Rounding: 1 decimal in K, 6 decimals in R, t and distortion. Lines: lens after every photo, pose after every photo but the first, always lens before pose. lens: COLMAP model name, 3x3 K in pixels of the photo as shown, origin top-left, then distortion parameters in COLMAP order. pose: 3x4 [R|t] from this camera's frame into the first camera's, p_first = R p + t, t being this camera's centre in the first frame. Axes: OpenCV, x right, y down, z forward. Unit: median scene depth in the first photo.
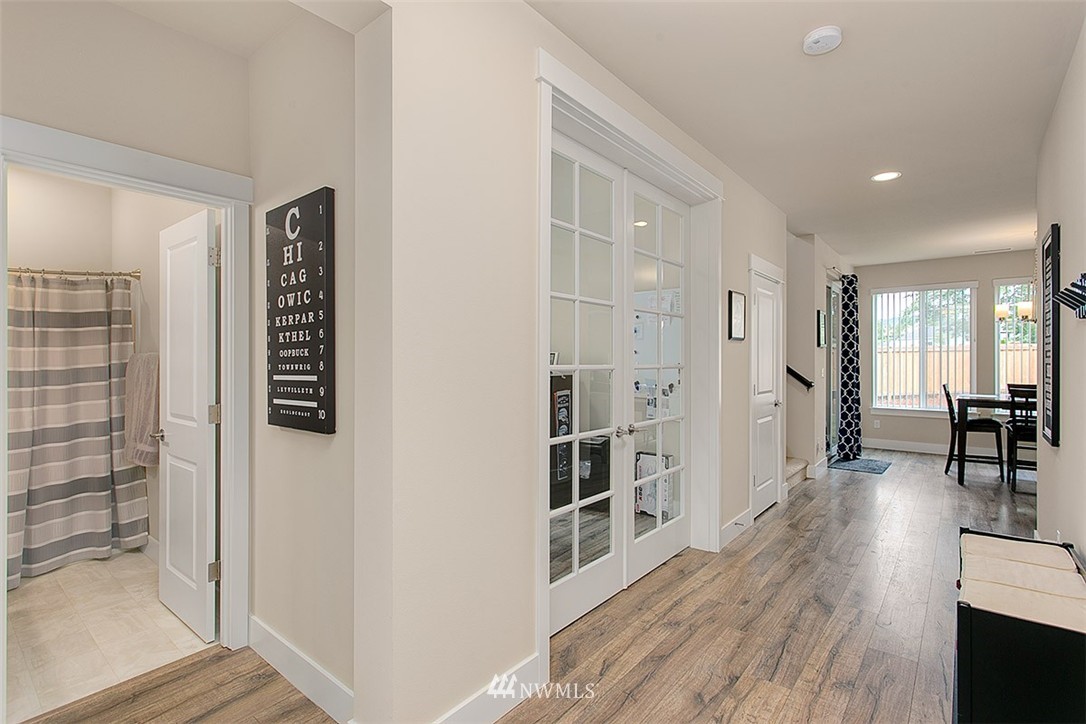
lens RADIAL K [[517.2, 0, 546.1], [0, 517.2, 359.2], [0, 0, 1]] dist [0.005077, 0.000180]
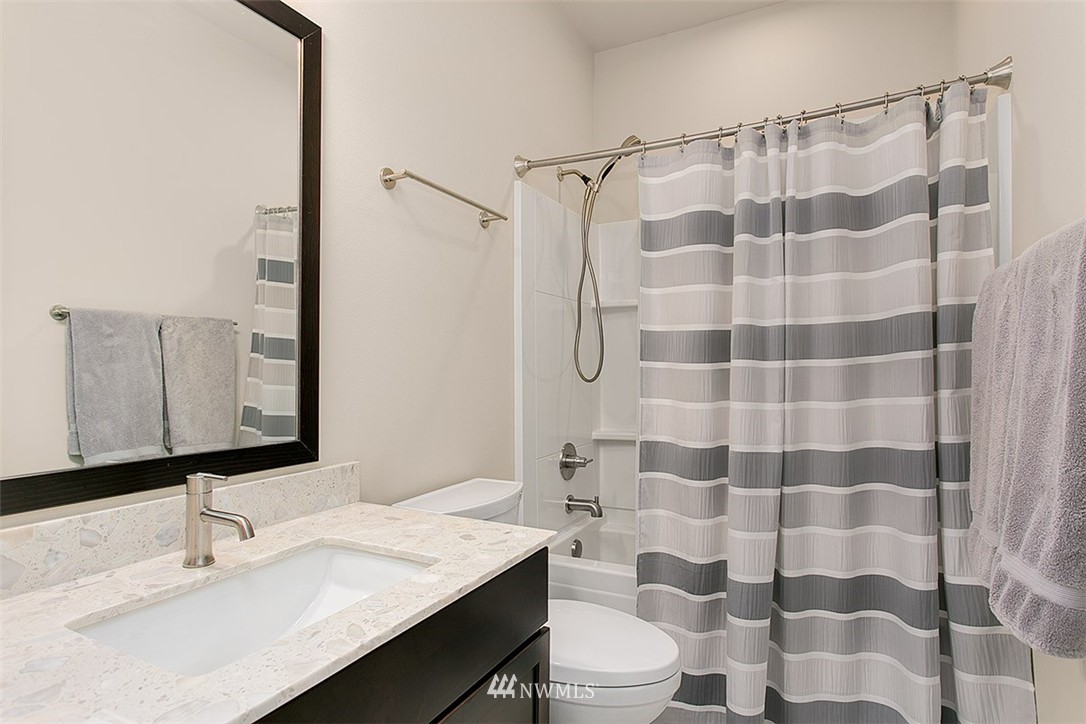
lens RADIAL K [[573.9, 0, 545.4], [0, 573.9, 363.4], [0, 0, 1]] dist [-0.001150, 0.000643]
pose [[0.217126, -0.006181, -0.976124, -0.491733], [-0.001072, 0.999978, -0.006571, 0.056494], [0.976143, 0.002473, 0.217115, 0.632804]]
